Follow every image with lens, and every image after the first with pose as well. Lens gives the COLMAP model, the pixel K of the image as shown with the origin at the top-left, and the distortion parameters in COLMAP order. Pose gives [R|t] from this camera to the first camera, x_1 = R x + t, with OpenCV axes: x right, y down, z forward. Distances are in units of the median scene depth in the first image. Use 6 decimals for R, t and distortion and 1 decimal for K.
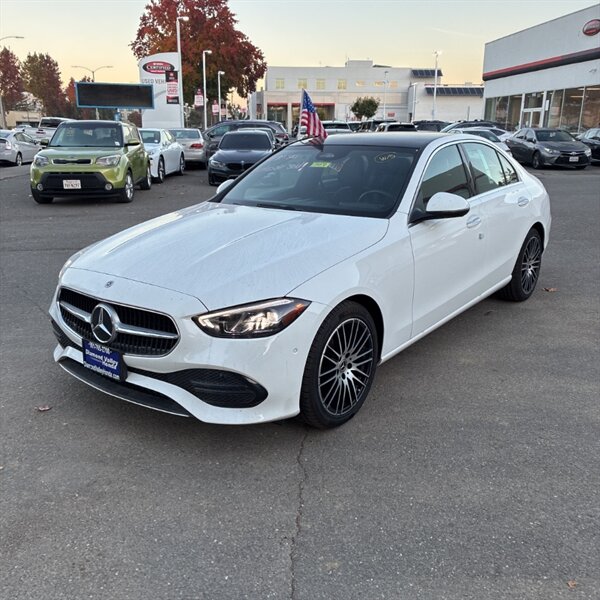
lens RADIAL K [[600.2, 0, 298.8], [0, 600.2, 282.5], [0, 0, 1]] dist [0.094697, -0.111261]
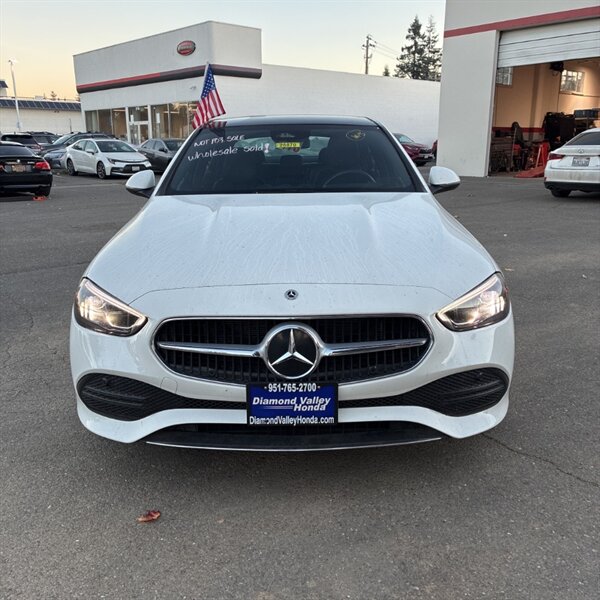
lens RADIAL K [[600.2, 0, 298.8], [0, 600.2, 282.5], [0, 0, 1]] dist [0.094697, -0.111261]
pose [[0.797040, -0.148961, 0.585267, -0.050462], [0.162790, 0.986225, 0.029318, -0.002187], [-0.581573, 0.071908, 0.810310, 0.030076]]
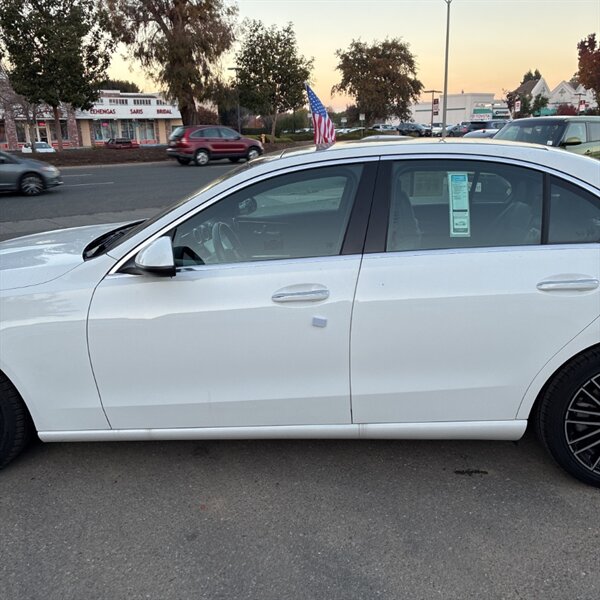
lens RADIAL K [[608.1, 0, 297.6], [0, 608.1, 291.7], [0, 0, 1]] dist [0.023454, 0.006142]
pose [[0.555758, 0.203043, -0.806168, 0.076589], [-0.185470, 0.975558, 0.117846, -0.017323], [0.810391, 0.084026, 0.579833, 0.065410]]
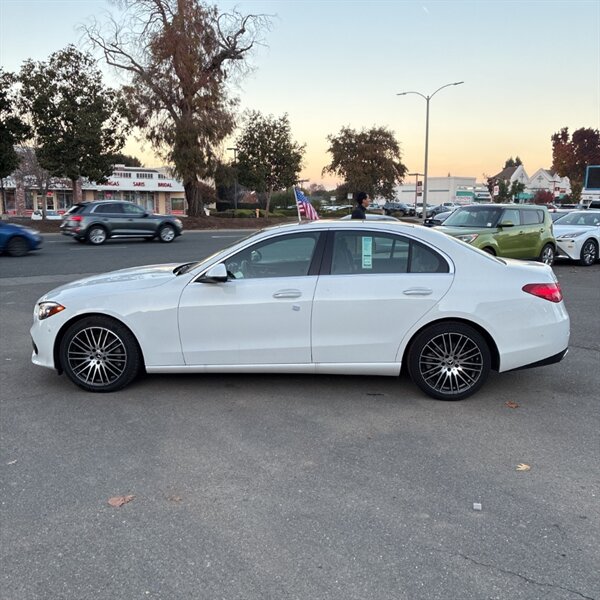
lens RADIAL K [[608.1, 0, 297.6], [0, 608.1, 291.7], [0, 0, 1]] dist [0.023454, 0.006142]
pose [[0.566234, 0.122412, -0.815104, 0.127112], [-0.213032, 0.977044, -0.001256, -0.010865], [0.796239, 0.174354, 0.579314, 0.032602]]
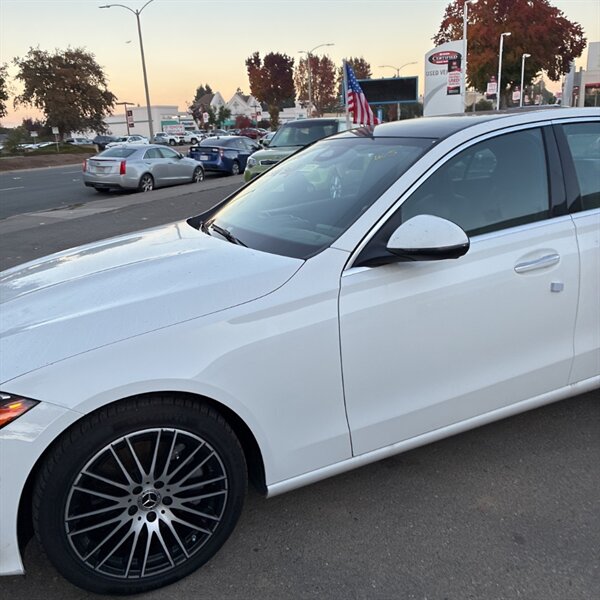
lens RADIAL K [[608.1, 0, 297.6], [0, 608.1, 291.7], [0, 0, 1]] dist [0.023454, 0.006142]
pose [[0.884395, 0.073331, -0.460943, 0.035636], [-0.062911, 0.997297, 0.037954, -0.008011], [0.462480, -0.004568, 0.886618, 0.038333]]
